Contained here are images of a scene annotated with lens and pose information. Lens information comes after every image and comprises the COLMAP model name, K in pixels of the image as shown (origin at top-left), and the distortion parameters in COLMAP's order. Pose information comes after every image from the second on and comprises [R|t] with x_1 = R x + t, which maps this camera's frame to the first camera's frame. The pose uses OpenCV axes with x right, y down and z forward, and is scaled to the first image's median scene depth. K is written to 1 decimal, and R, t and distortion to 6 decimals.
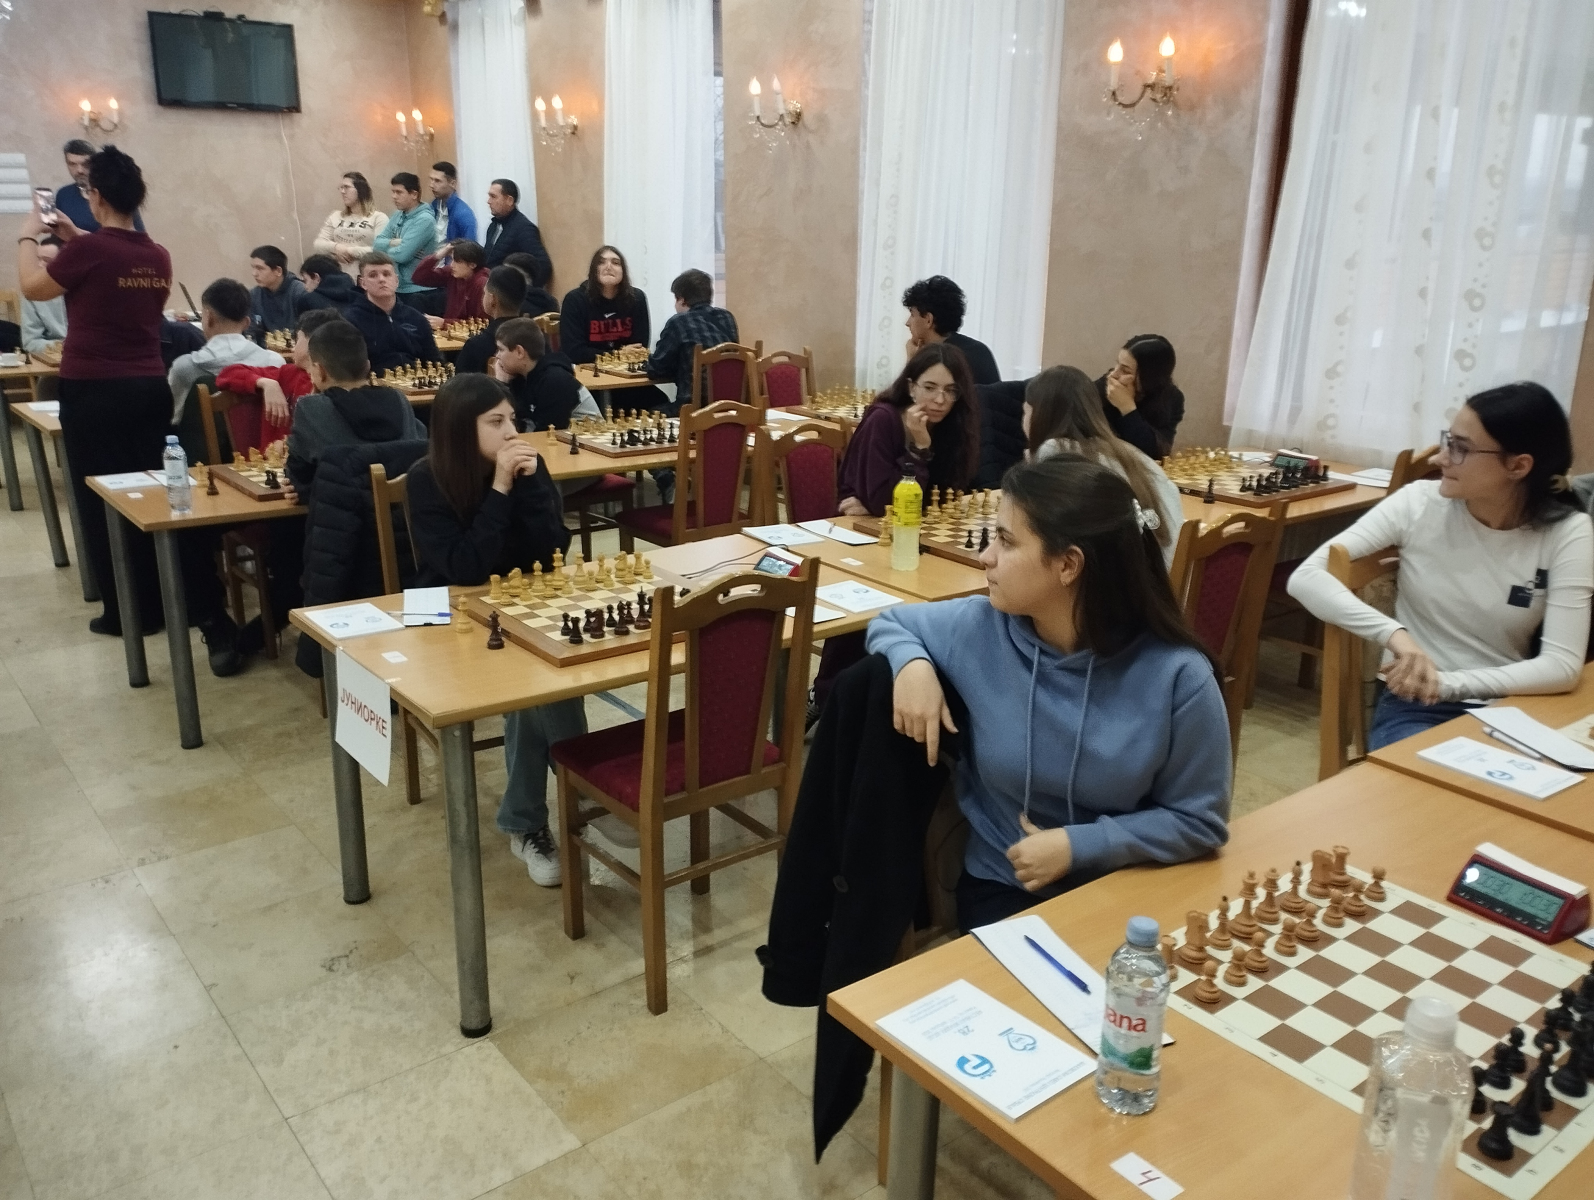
lens RADIAL K [[1327.4, 0, 789.8], [0, 1327.4, 608.9], [0, 0, 1]] dist [0.108467, -0.134368]
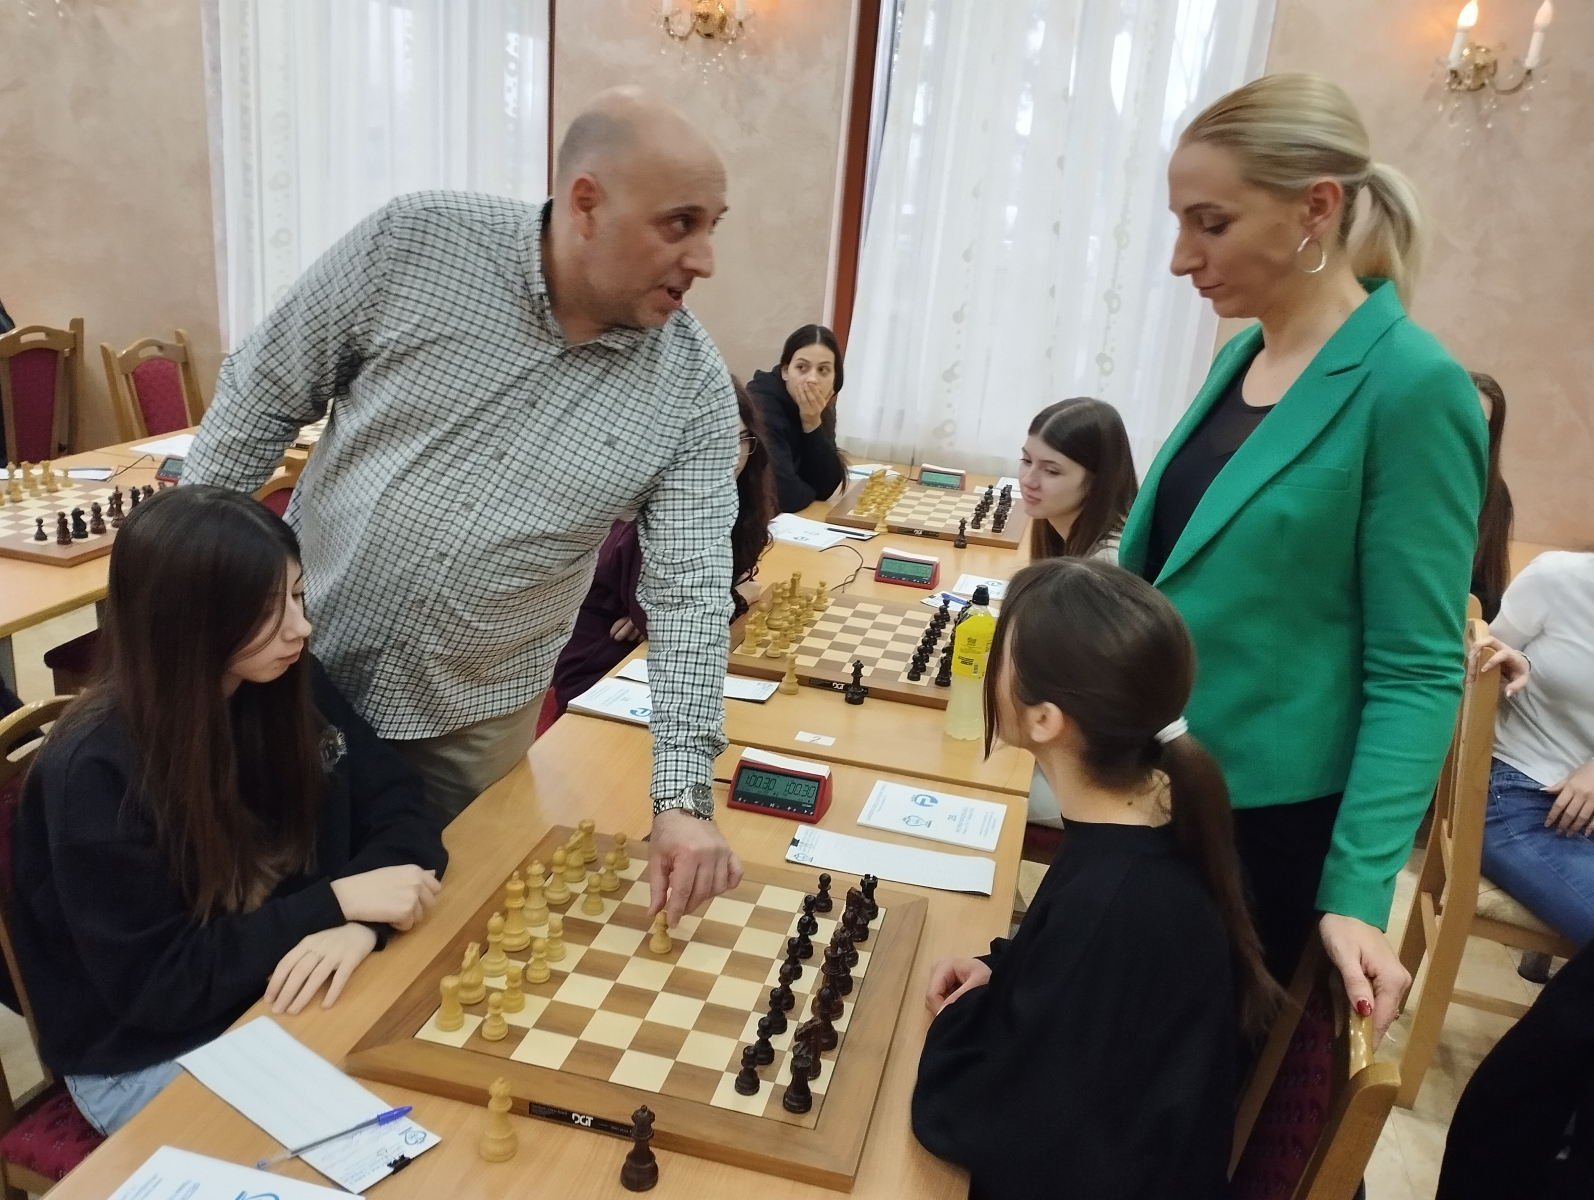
lens RADIAL K [[1327.4, 0, 804.0], [0, 1327.4, 604.0], [0, 0, 1]] dist [0.108467, -0.134368]
pose [[0.767970, -0.148187, 0.623108, -0.242980], [0.114376, 0.988959, 0.094227, -0.111972], [-0.630191, -0.001094, 0.776439, 0.344290]]
